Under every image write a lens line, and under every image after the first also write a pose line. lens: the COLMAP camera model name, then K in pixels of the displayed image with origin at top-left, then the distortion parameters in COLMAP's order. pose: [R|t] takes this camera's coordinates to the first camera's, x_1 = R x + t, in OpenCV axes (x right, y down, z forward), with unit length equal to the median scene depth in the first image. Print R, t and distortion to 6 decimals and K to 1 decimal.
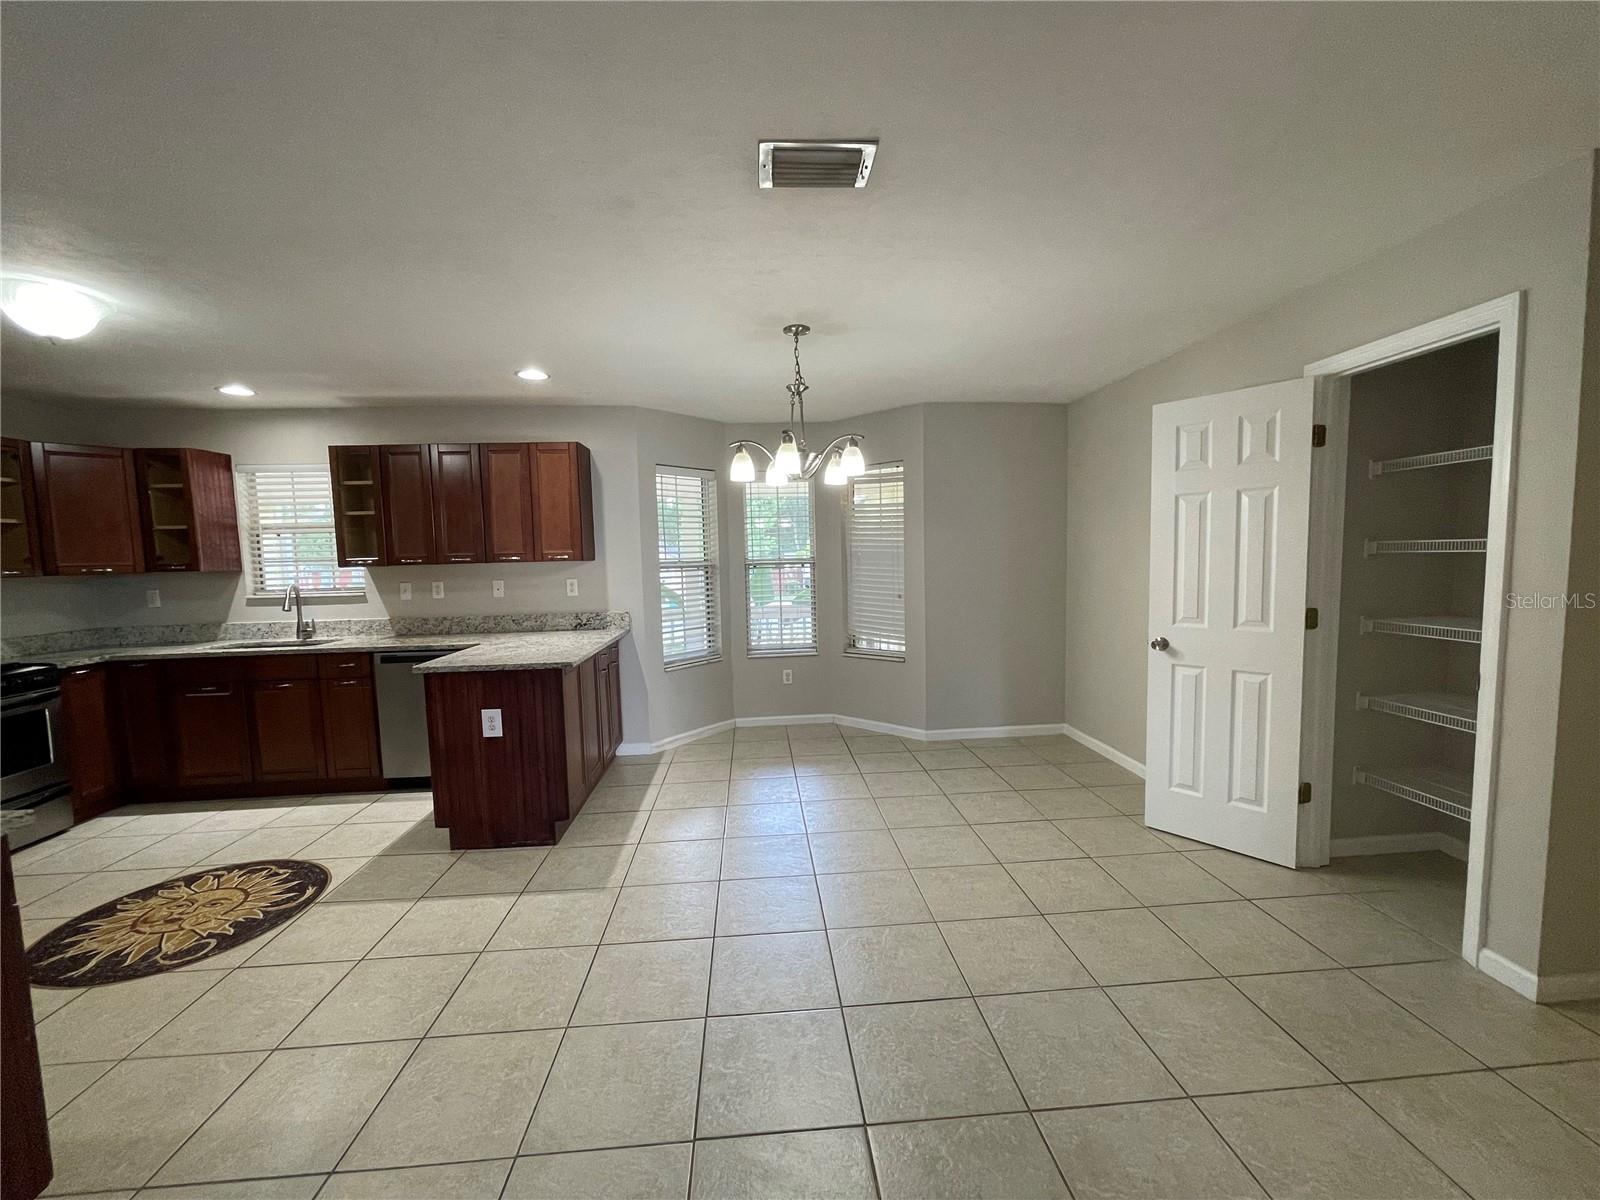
lens RADIAL K [[643.1, 0, 802.4], [0, 643.1, 607.1], [0, 0, 1]] dist [-0.000647, 0.000633]
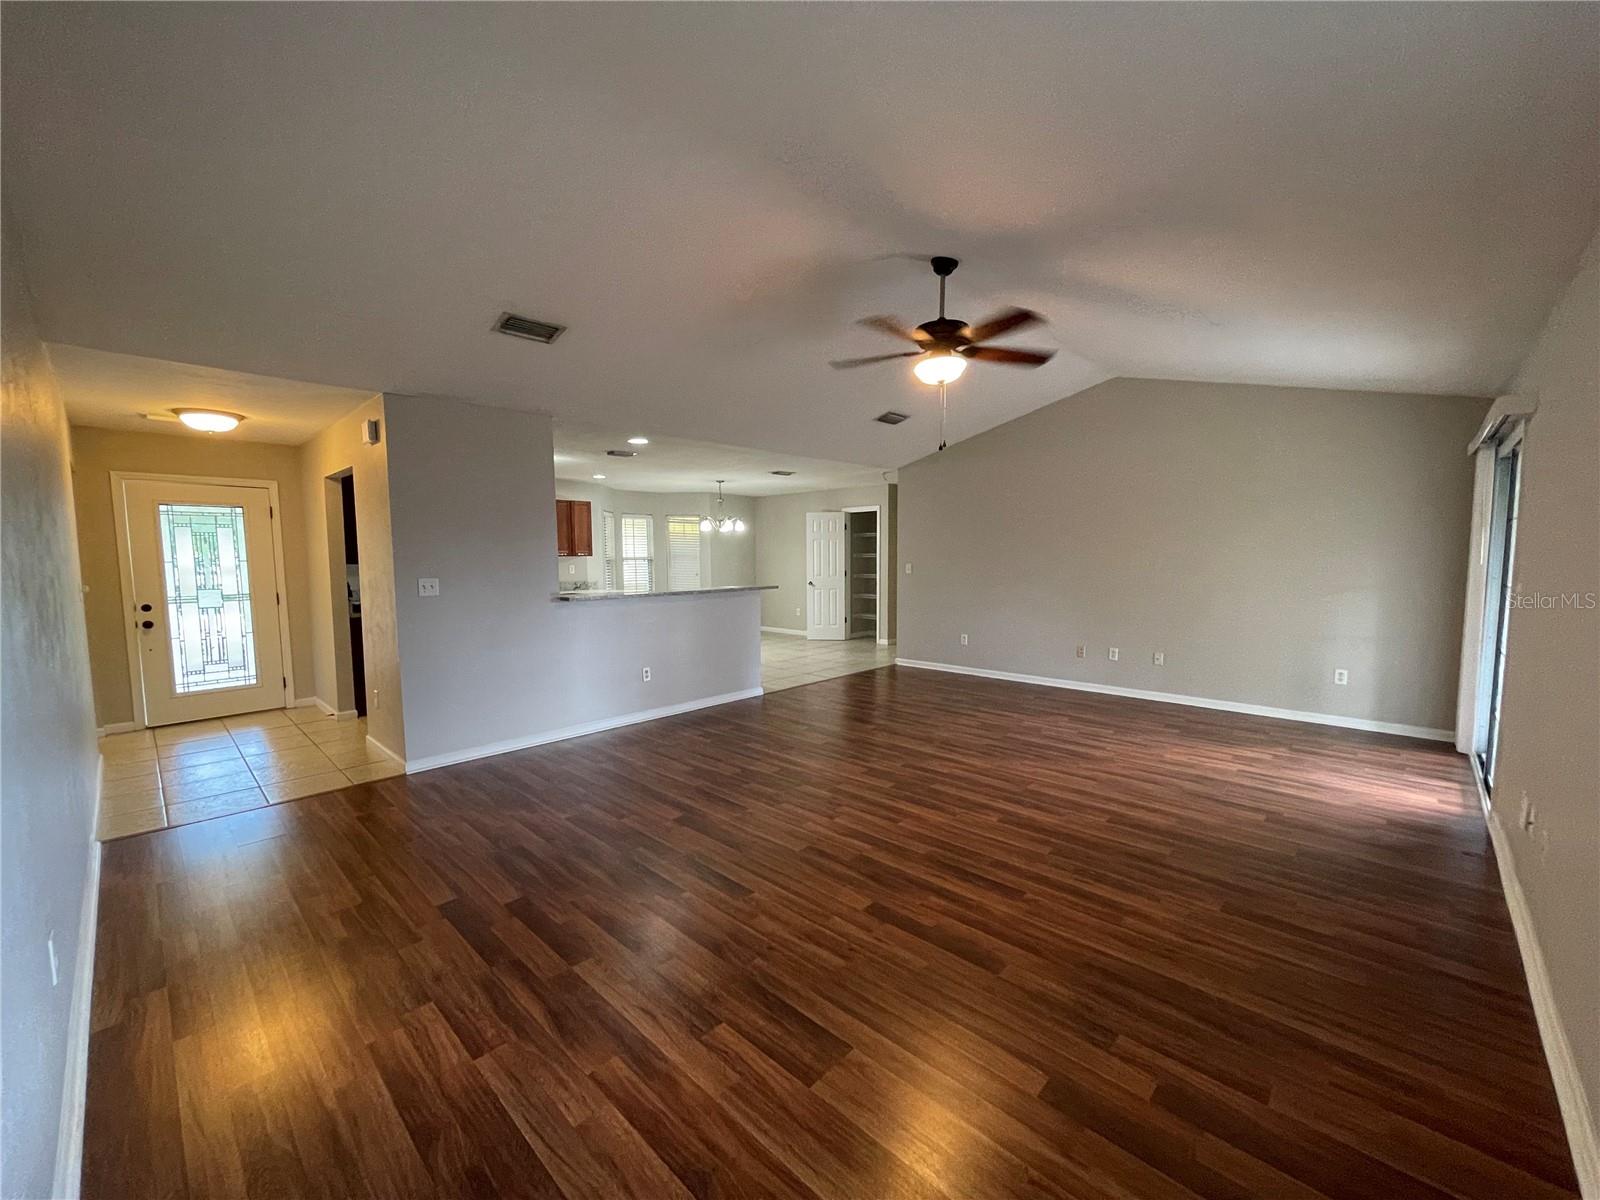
lens RADIAL K [[643.1, 0, 800.6], [0, 643.1, 605.3], [0, 0, 1]] dist [-0.000647, 0.000633]
pose [[0.740636, -0.034140, 0.671039, -1.413903], [0.046708, 0.998908, -0.000732, 0.139952], [-0.670281, 0.031885, 0.741422, -1.181515]]
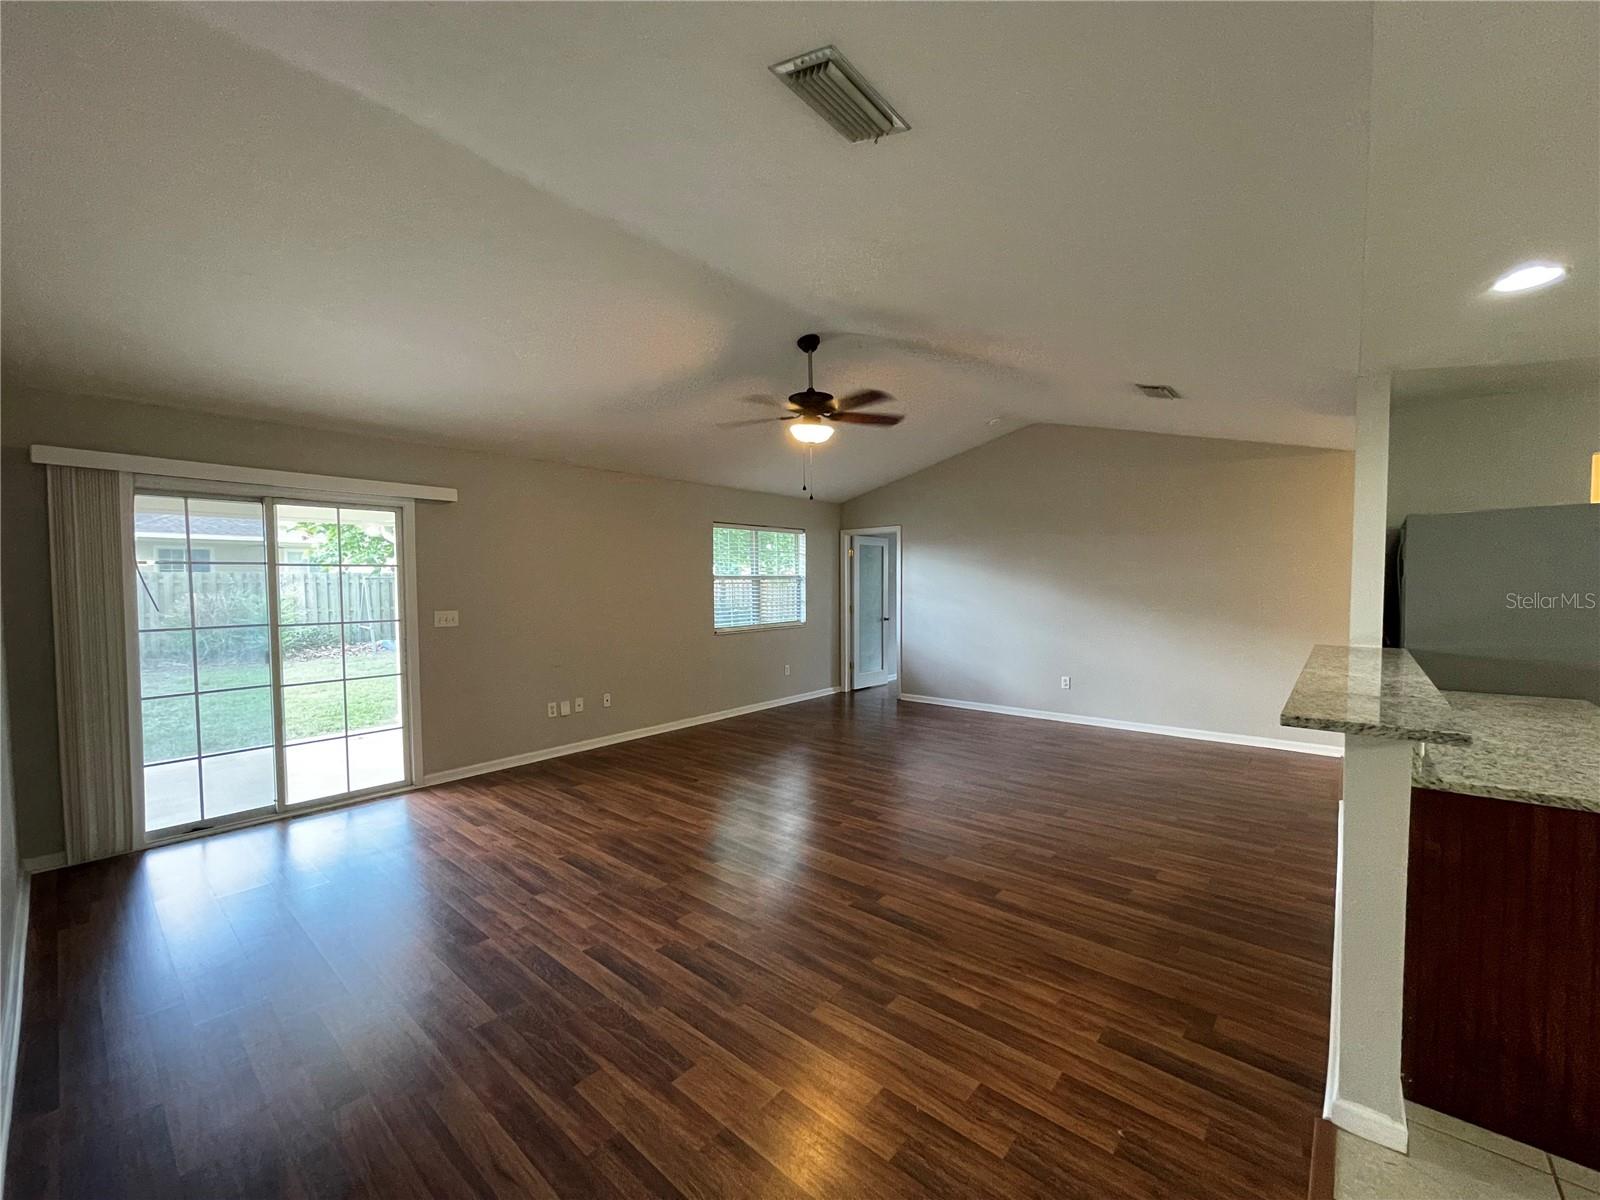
lens RADIAL K [[643.1, 0, 809.8], [0, 643.1, 600.9], [0, 0, 1]] dist [-0.000647, 0.000633]
pose [[-0.696560, 0.049253, -0.715806, 0.214976], [-0.041763, 0.993167, 0.108977, -0.031395], [0.716282, 0.105803, -0.689743, 0.179322]]
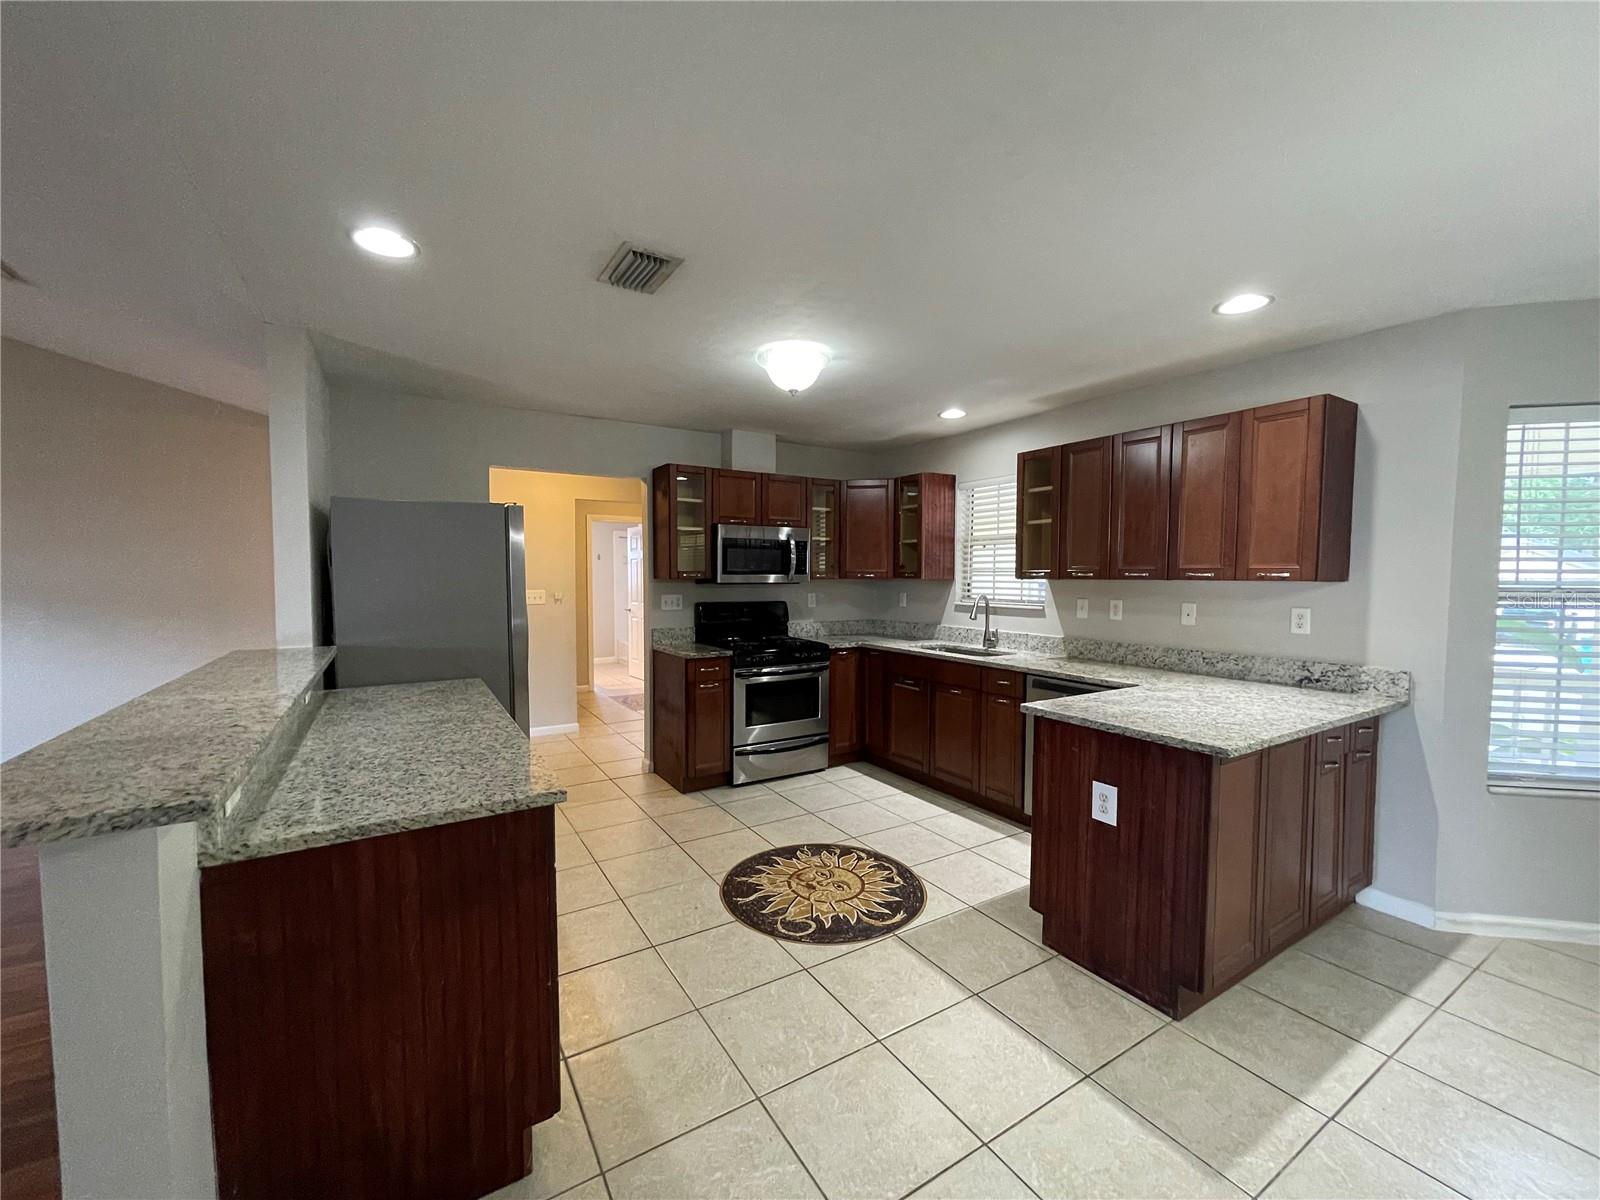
lens RADIAL K [[643.1, 0, 797.3], [0, 643.1, 605.3], [0, 0, 1]] dist [-0.000647, 0.000633]
pose [[0.453706, 0.069885, -0.888407, -0.010817], [-0.087209, 0.995617, 0.033781, -0.028554], [0.886874, 0.062150, 0.457812, 0.286163]]
